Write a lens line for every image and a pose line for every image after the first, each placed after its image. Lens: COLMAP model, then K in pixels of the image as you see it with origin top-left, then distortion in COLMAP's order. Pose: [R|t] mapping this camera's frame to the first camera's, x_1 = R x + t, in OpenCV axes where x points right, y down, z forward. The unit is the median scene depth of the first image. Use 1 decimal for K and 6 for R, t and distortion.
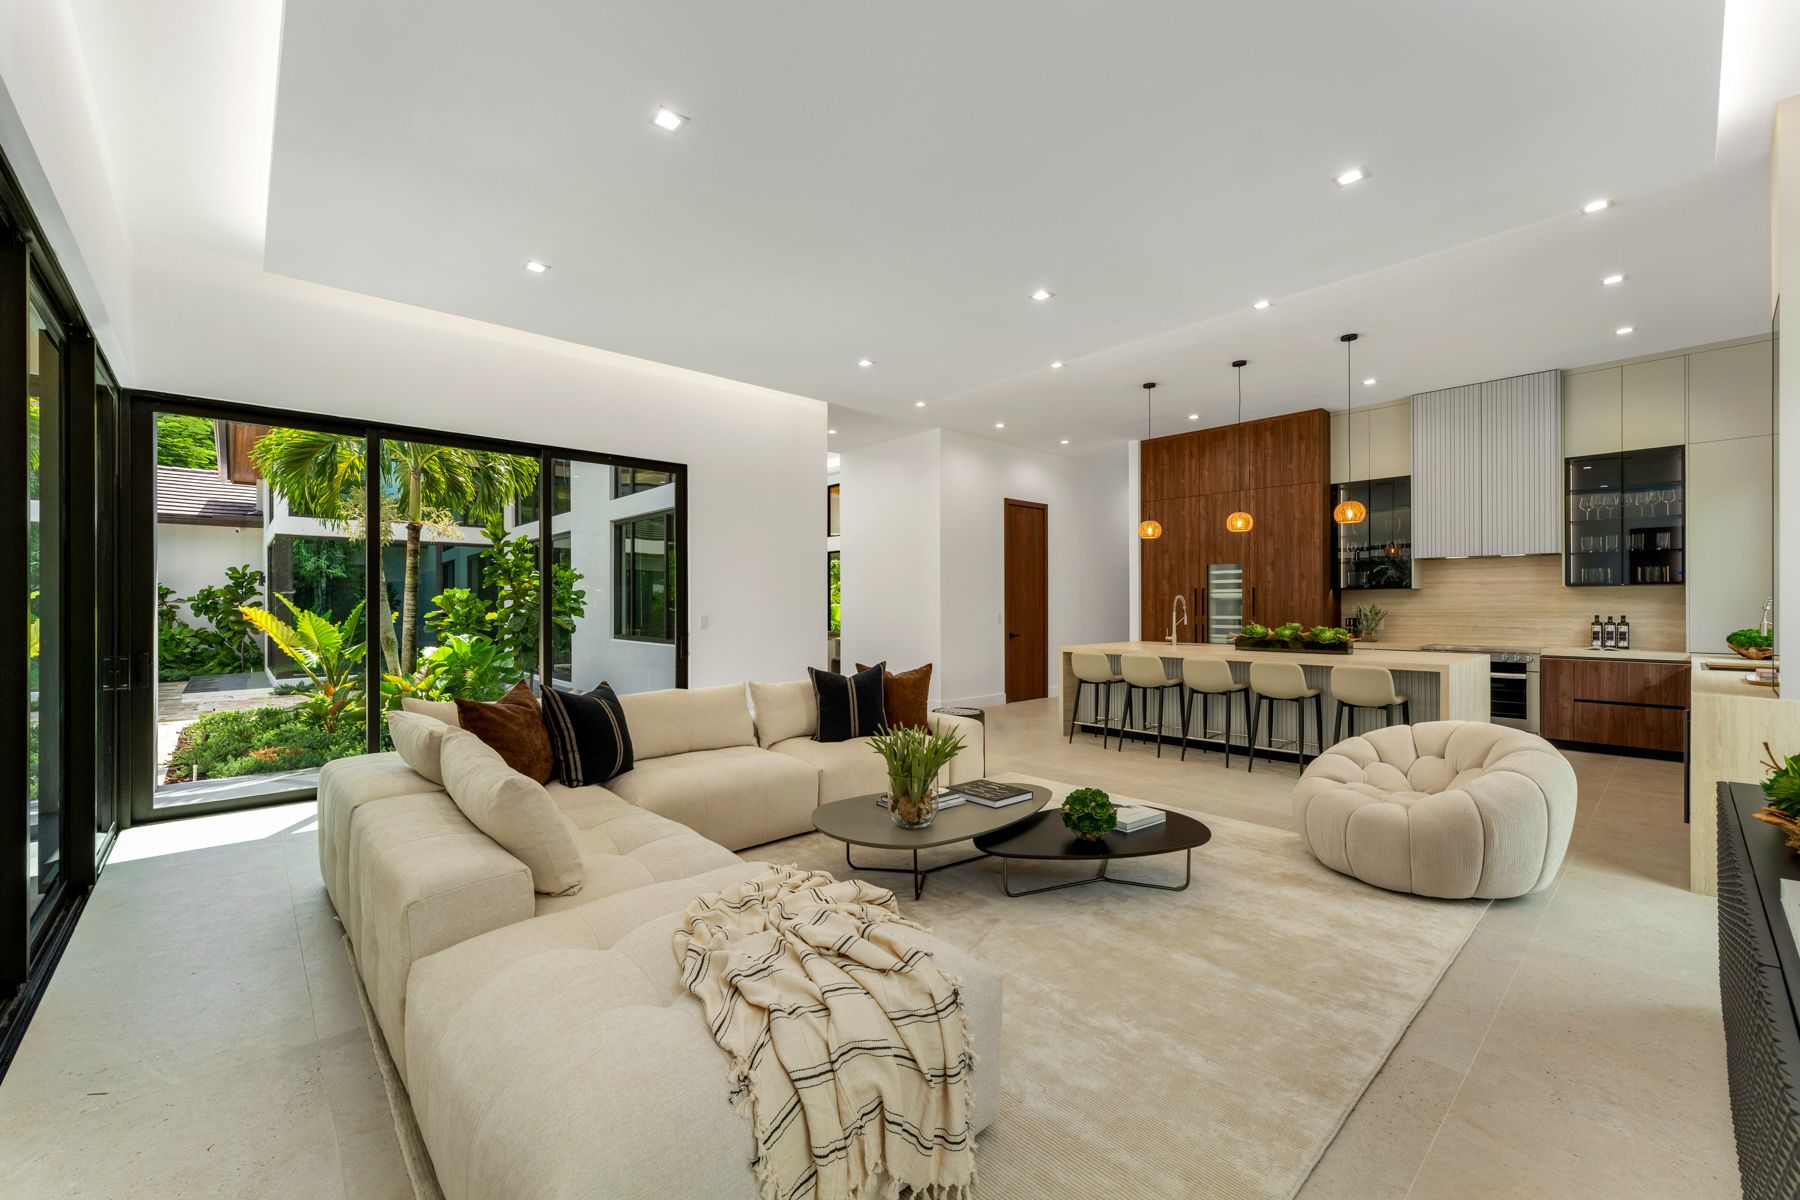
lens RADIAL K [[719.0, 0, 895.3], [0, 719.0, 608.1], [0, 0, 1]] dist [-0.001504, -0.000042]
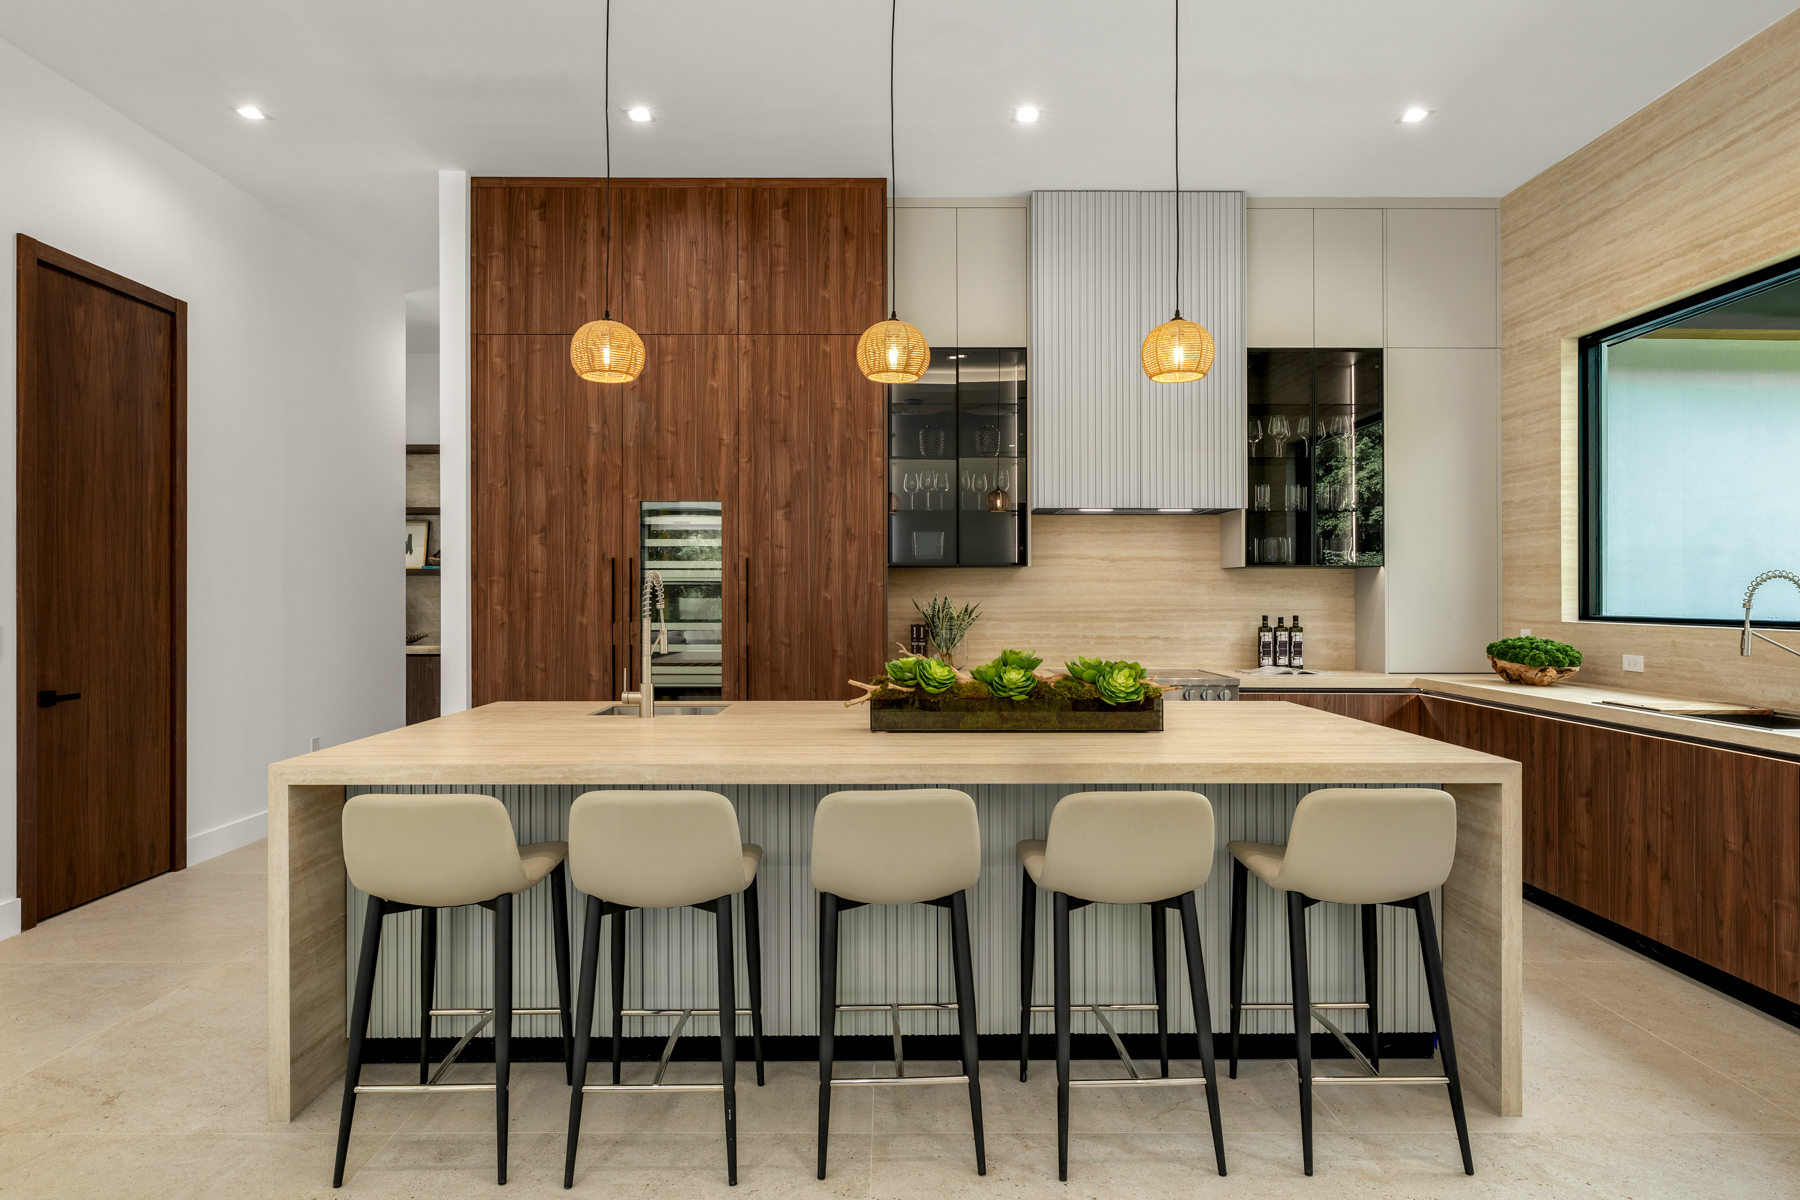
lens RADIAL K [[1055.8, 0, 902.3], [0, 1055.8, 594.4], [0, 0, 1]] dist [-0.001466, 0.001127]
pose [[0.677180, 0.002142, 0.735814, 0.091932], [0.001374, 0.999990, -0.004175, -0.003748], [-0.735816, 0.003838, 0.677171, 0.514251]]
